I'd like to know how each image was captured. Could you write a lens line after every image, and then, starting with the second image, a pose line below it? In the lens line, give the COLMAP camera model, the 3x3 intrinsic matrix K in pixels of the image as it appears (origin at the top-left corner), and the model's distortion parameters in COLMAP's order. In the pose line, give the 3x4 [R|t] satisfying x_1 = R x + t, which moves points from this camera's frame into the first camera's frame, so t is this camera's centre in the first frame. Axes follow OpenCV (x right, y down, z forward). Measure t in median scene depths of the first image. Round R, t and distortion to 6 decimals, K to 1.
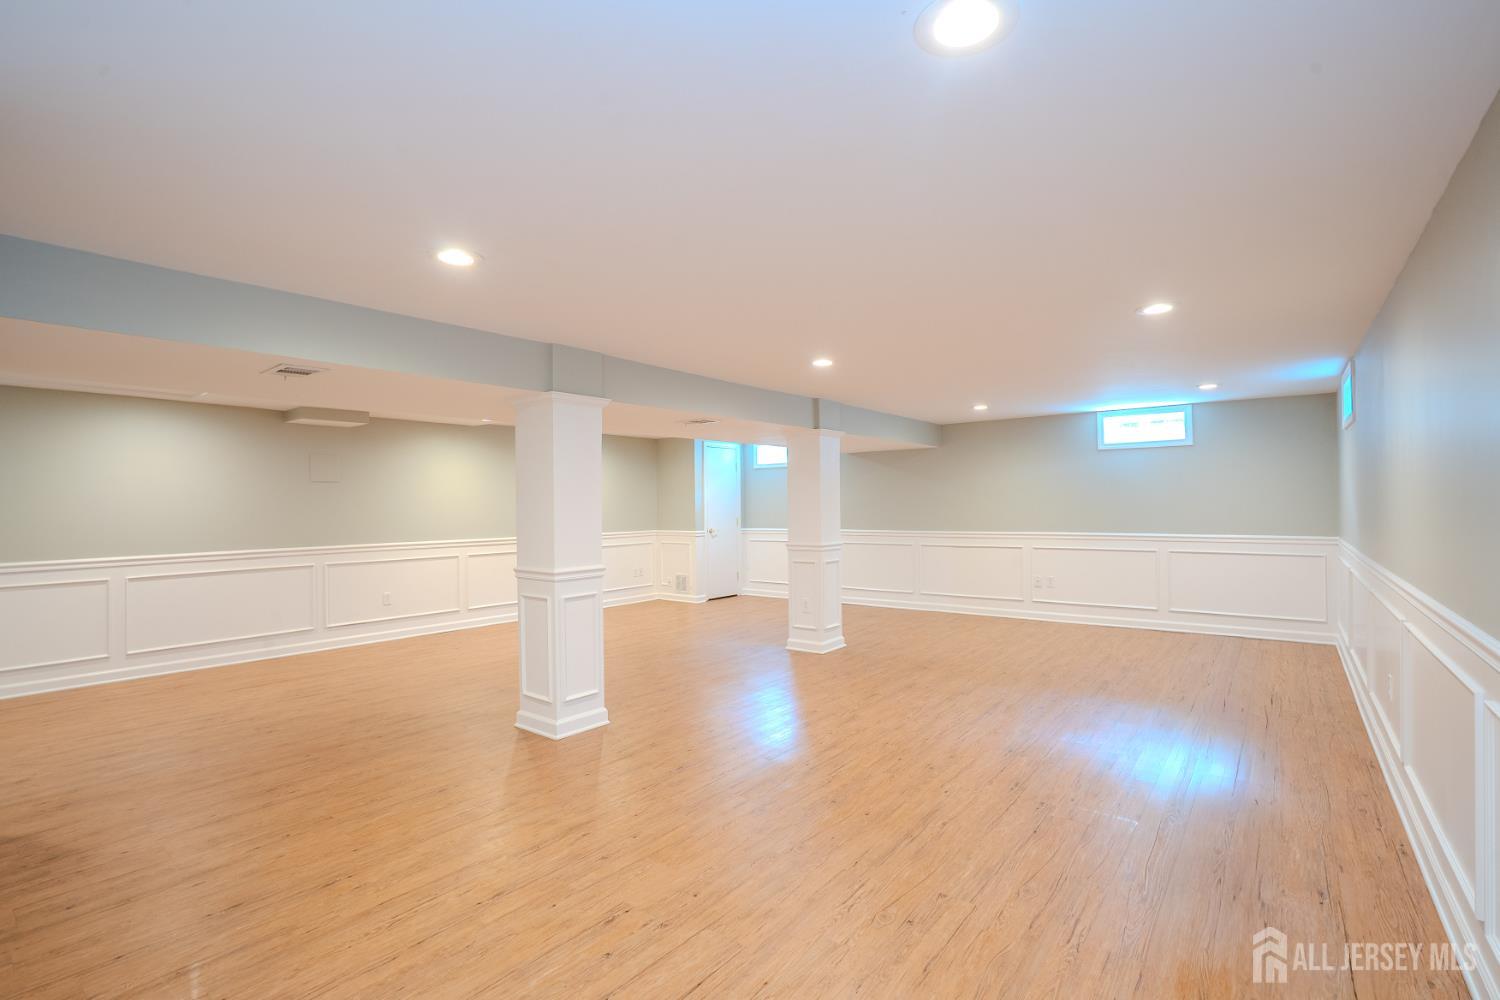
lens RADIAL K [[689.7, 0, 751.0], [0, 689.7, 500.9], [0, 0, 1]] dist [-0.048982, 0.017560]
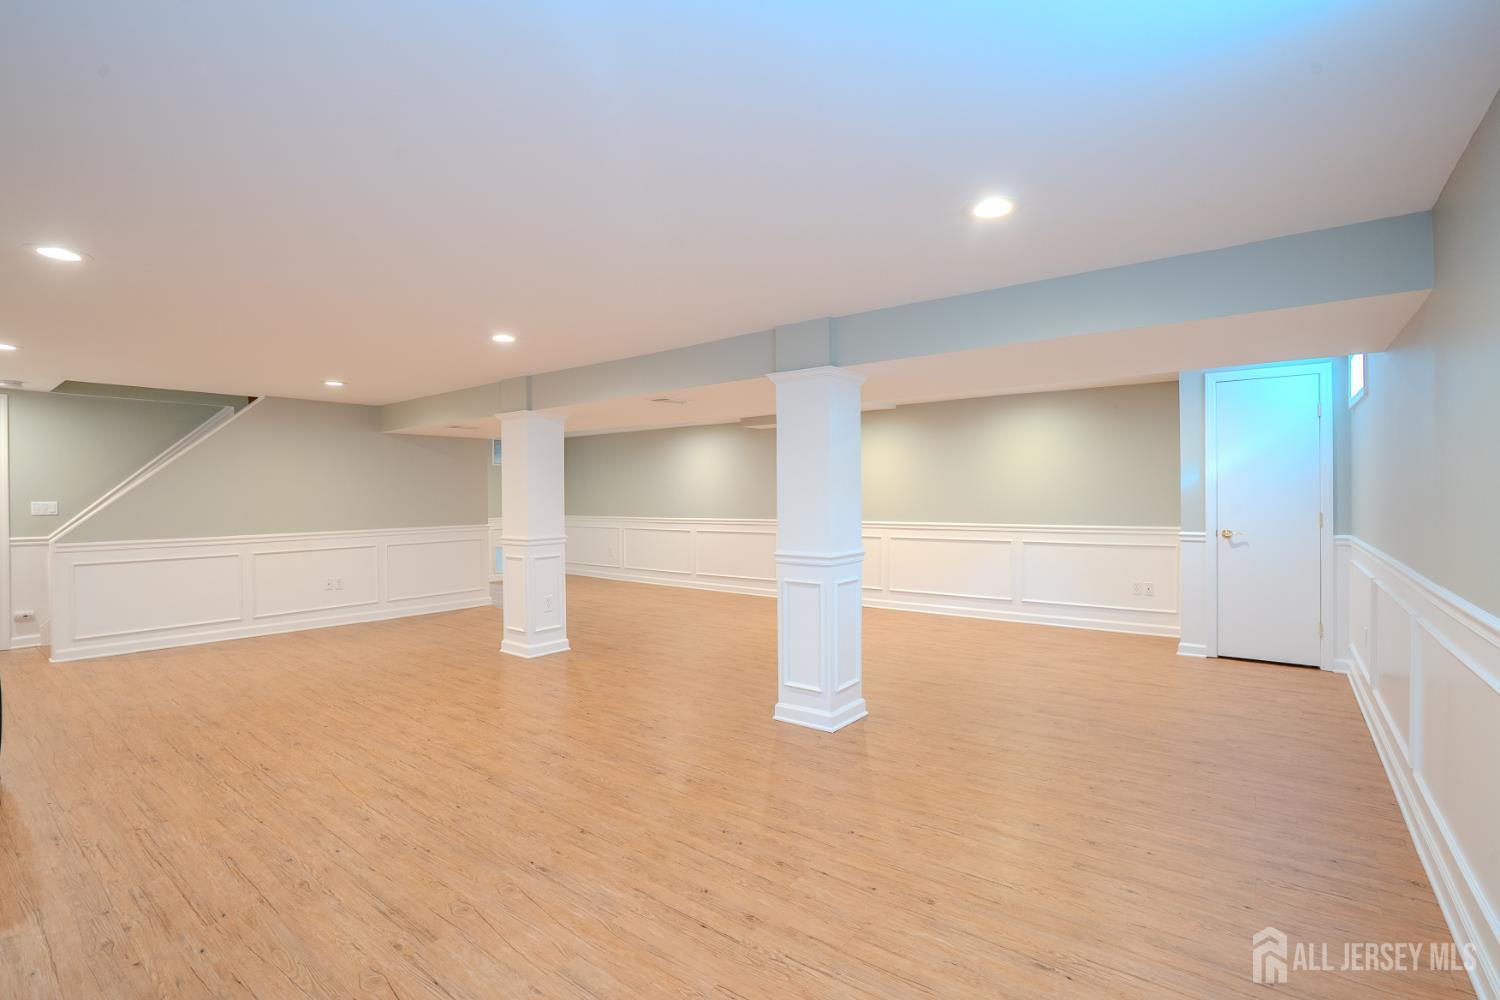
lens RADIAL K [[689.7, 0, 748.7], [0, 689.7, 499.1], [0, 0, 1]] dist [-0.048982, 0.017560]
pose [[0.003873, 0.023469, -0.999717, 0.924599], [0.012113, 0.999650, 0.023514, -0.003503], [0.999919, -0.012200, 0.003587, 1.197176]]
